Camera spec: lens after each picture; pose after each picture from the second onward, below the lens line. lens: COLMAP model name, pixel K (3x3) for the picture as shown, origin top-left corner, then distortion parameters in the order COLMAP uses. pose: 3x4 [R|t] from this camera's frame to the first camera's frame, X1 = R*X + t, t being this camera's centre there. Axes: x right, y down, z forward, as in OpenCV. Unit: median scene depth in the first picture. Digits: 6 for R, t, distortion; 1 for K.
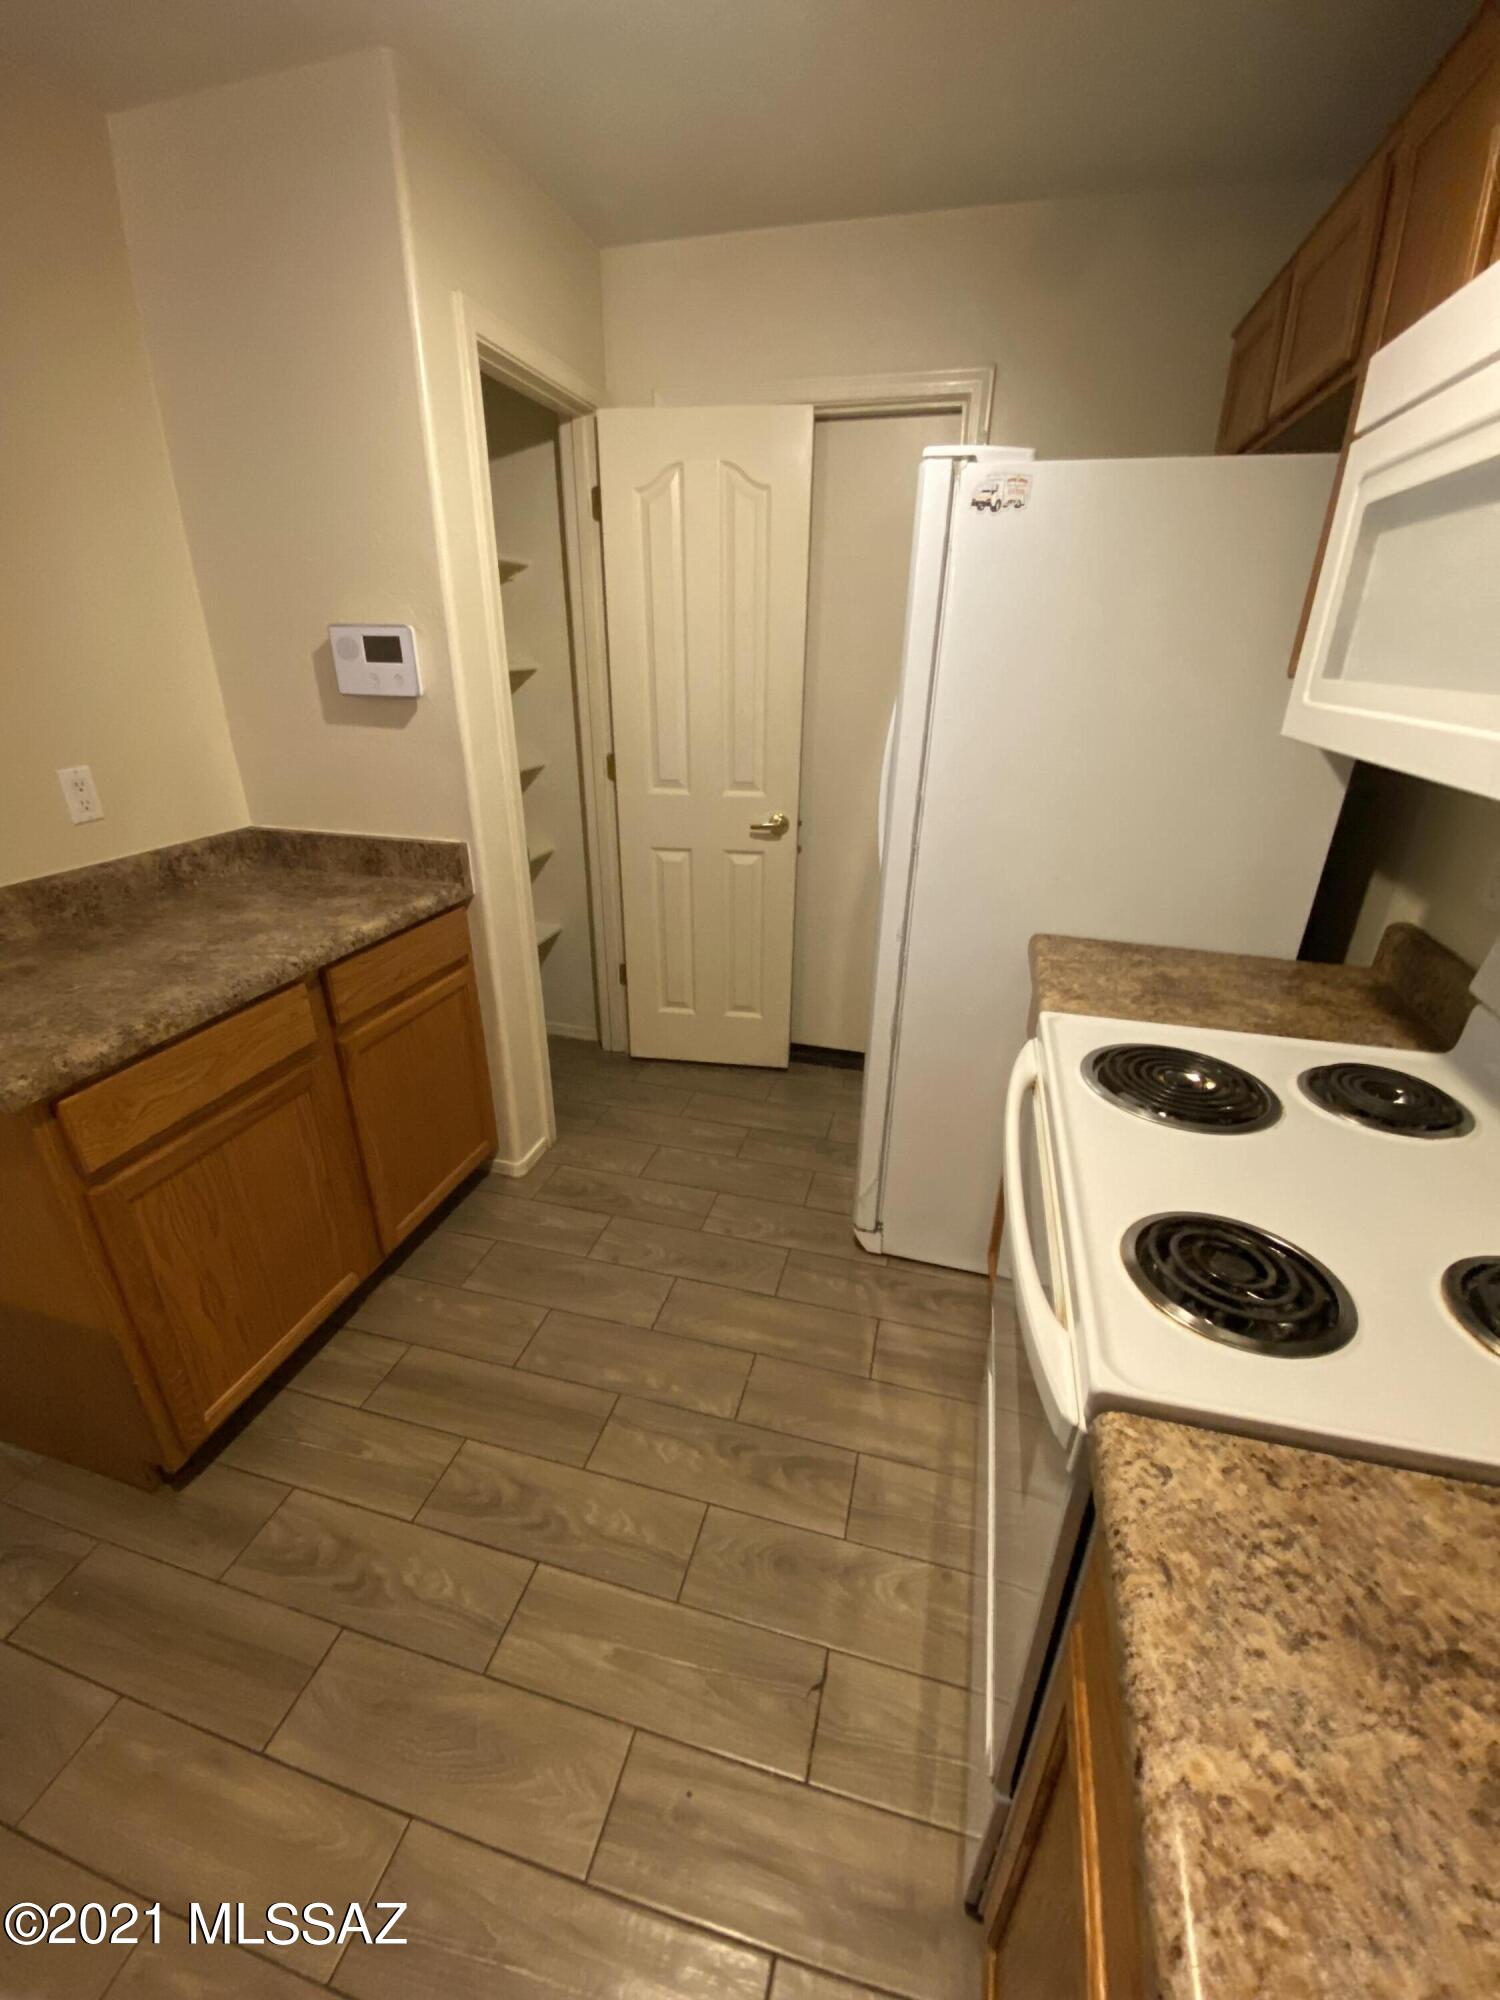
lens RADIAL K [[809.0, 0, 742.2], [0, 809.0, 1002.9], [0, 0, 1]] dist [-0.001900, -0.005525]
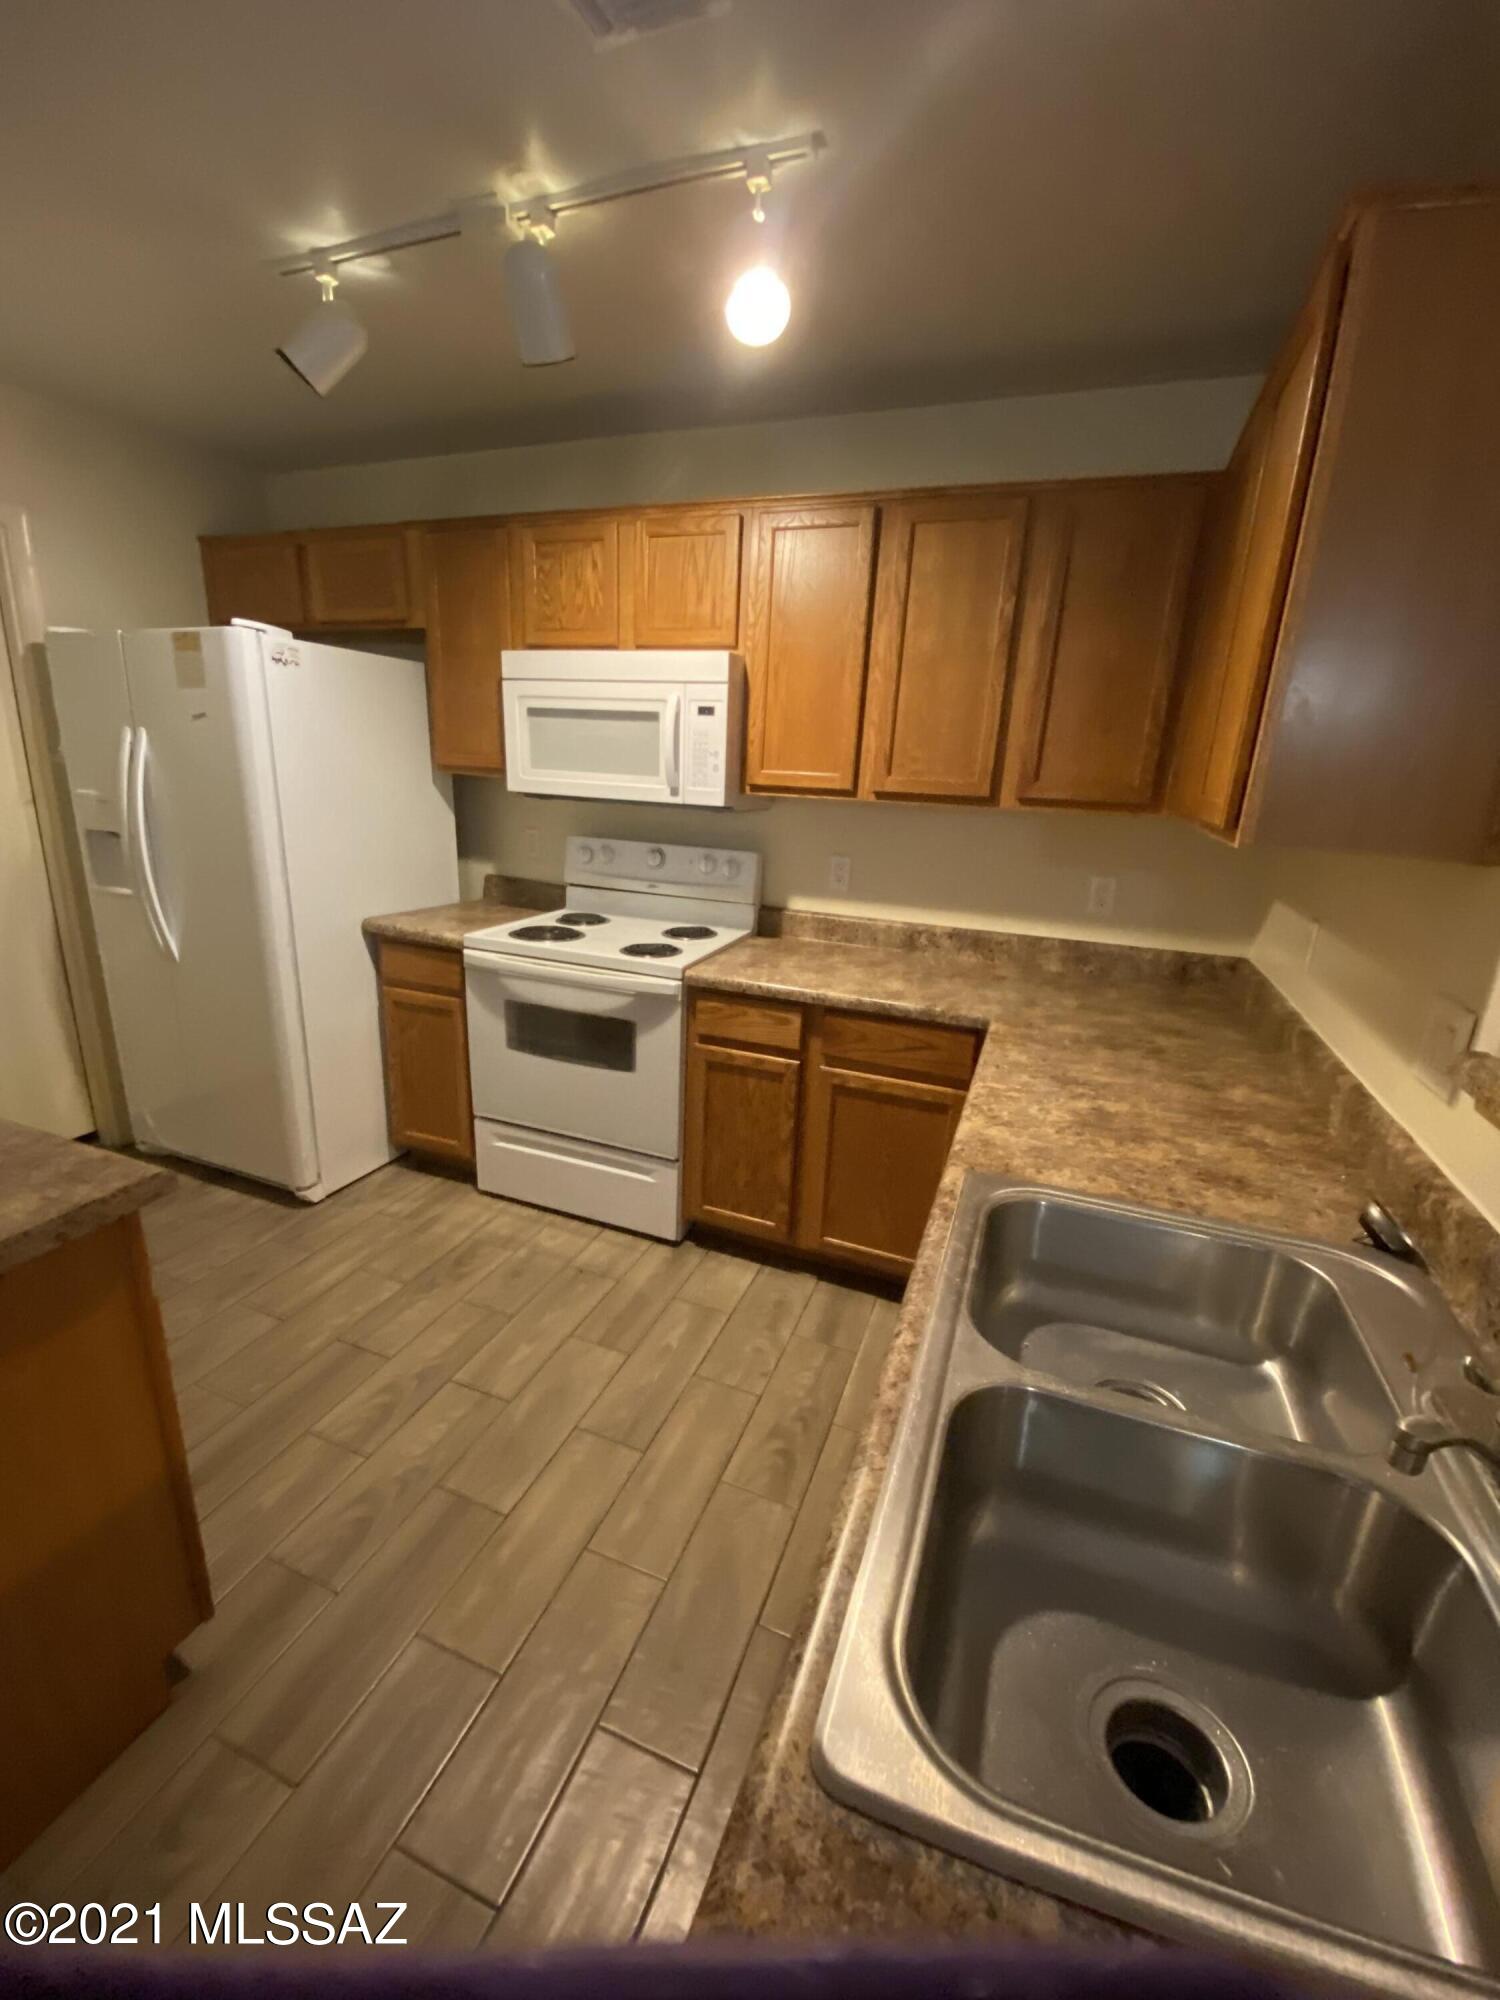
lens RADIAL K [[809.0, 0, 748.0], [0, 809.0, 1008.9], [0, 0, 1]] dist [-0.001900, -0.005525]
pose [[0.100532, -0.291604, 0.951242, -1.193065], [0.359002, 0.902307, 0.238662, -0.035539], [-0.927907, 0.317505, 0.195397, 0.032020]]
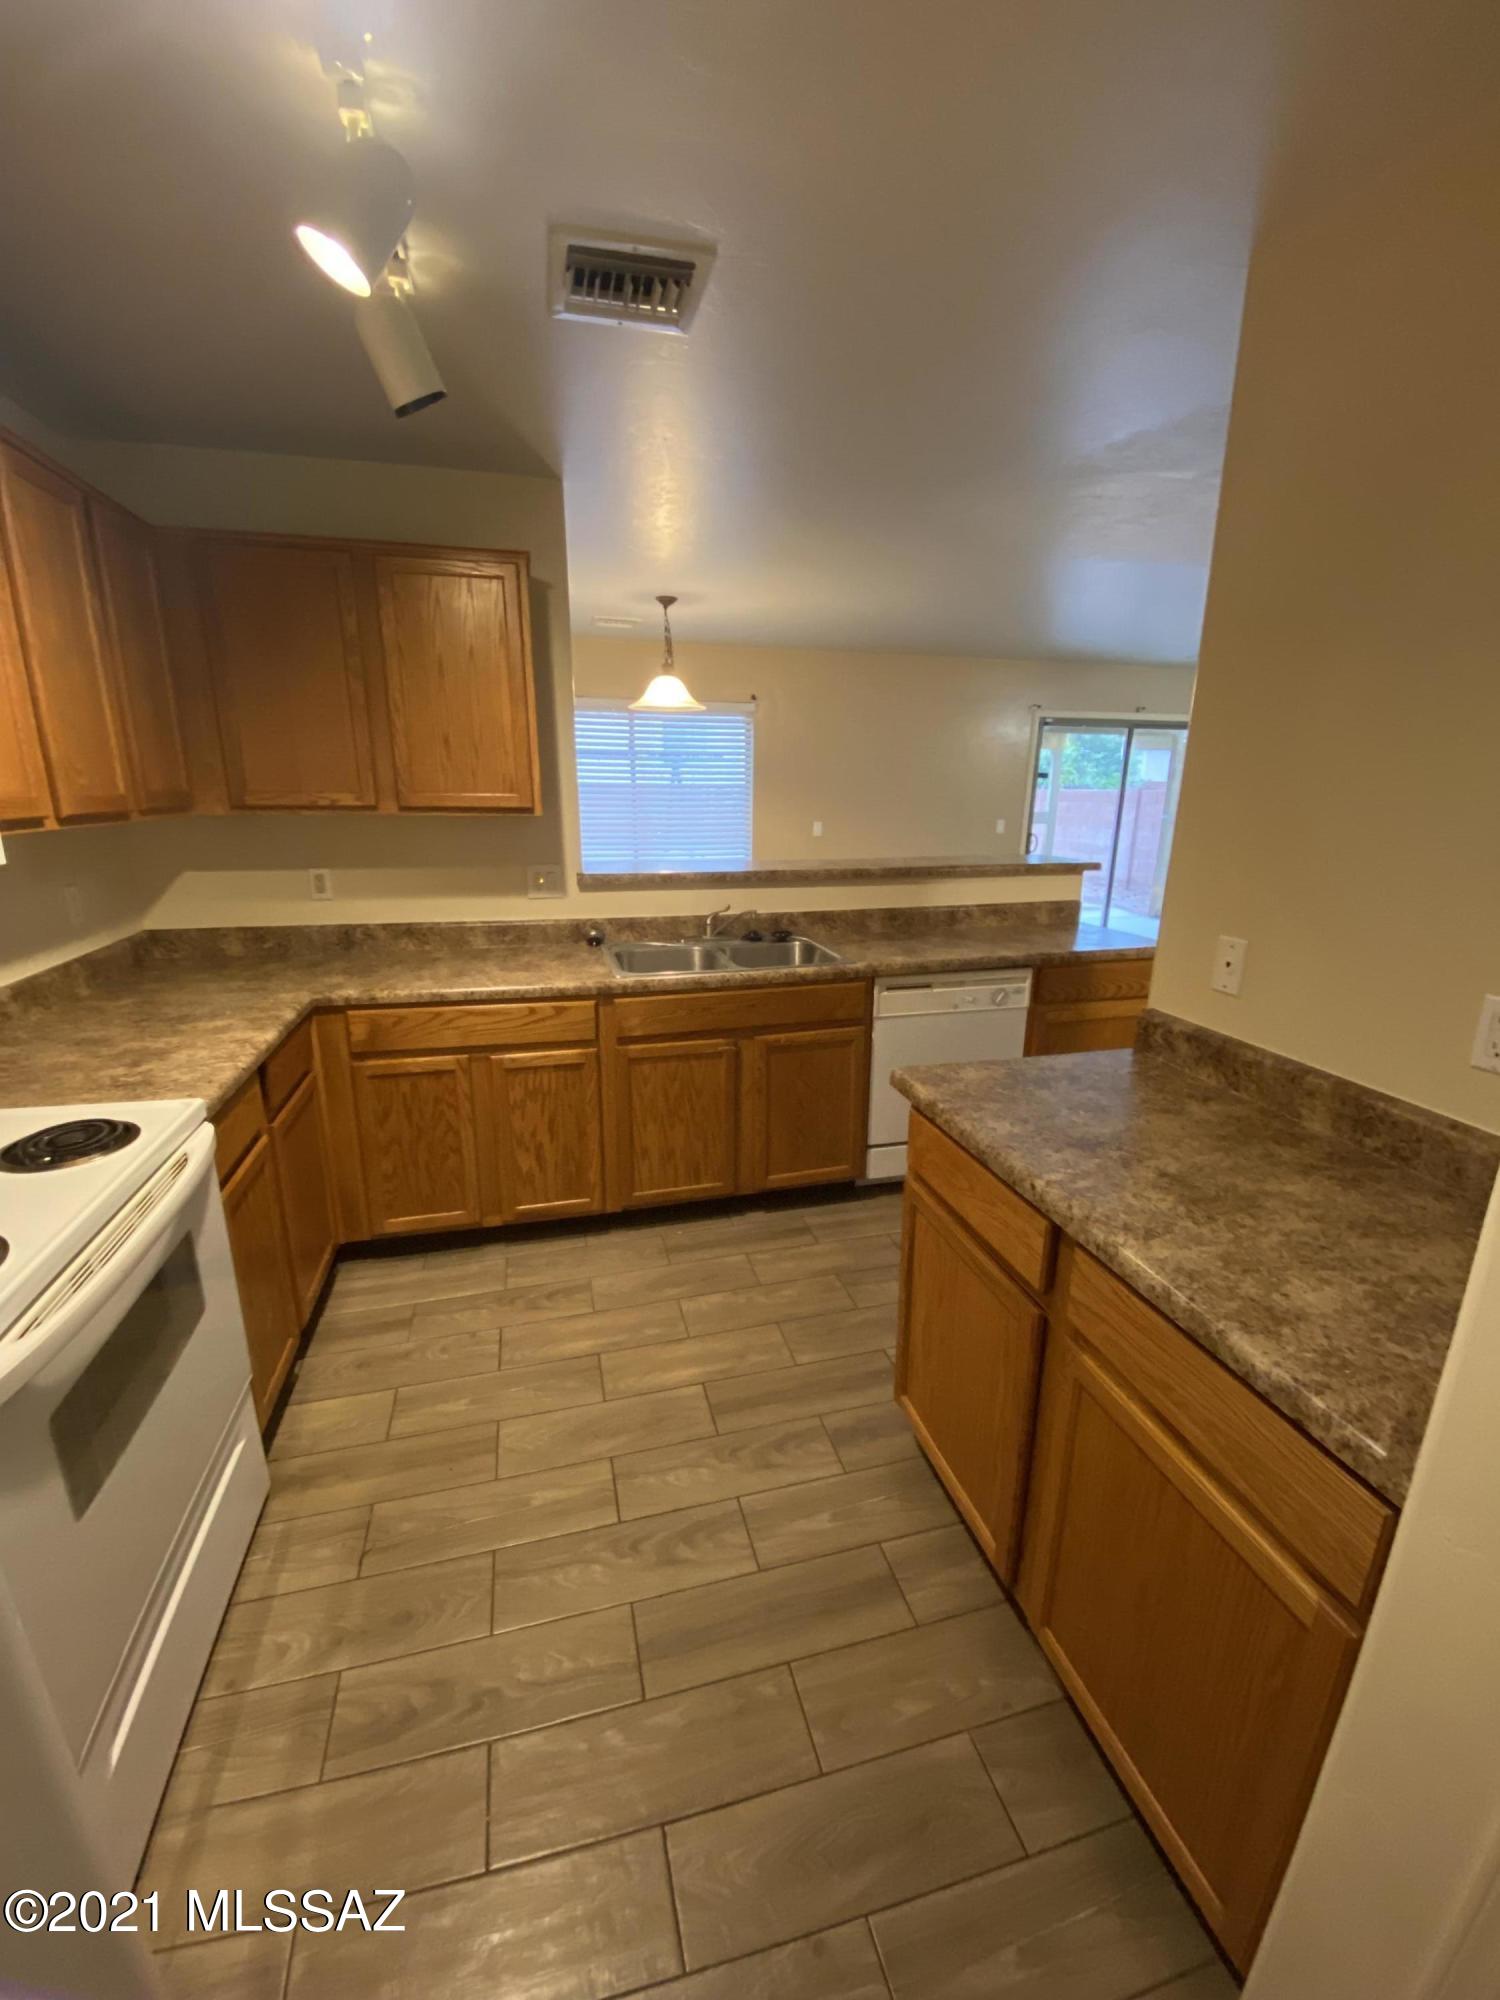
lens RADIAL K [[809.0, 0, 747.6], [0, 809.0, 1013.1], [0, 0, 1]] dist [-0.001900, -0.005525]
pose [[-0.861687, 0.117237, -0.493711, 0.080642], [-0.223104, 0.786333, 0.576113, -0.574107], [0.455762, 0.606578, -0.651417, 1.247211]]
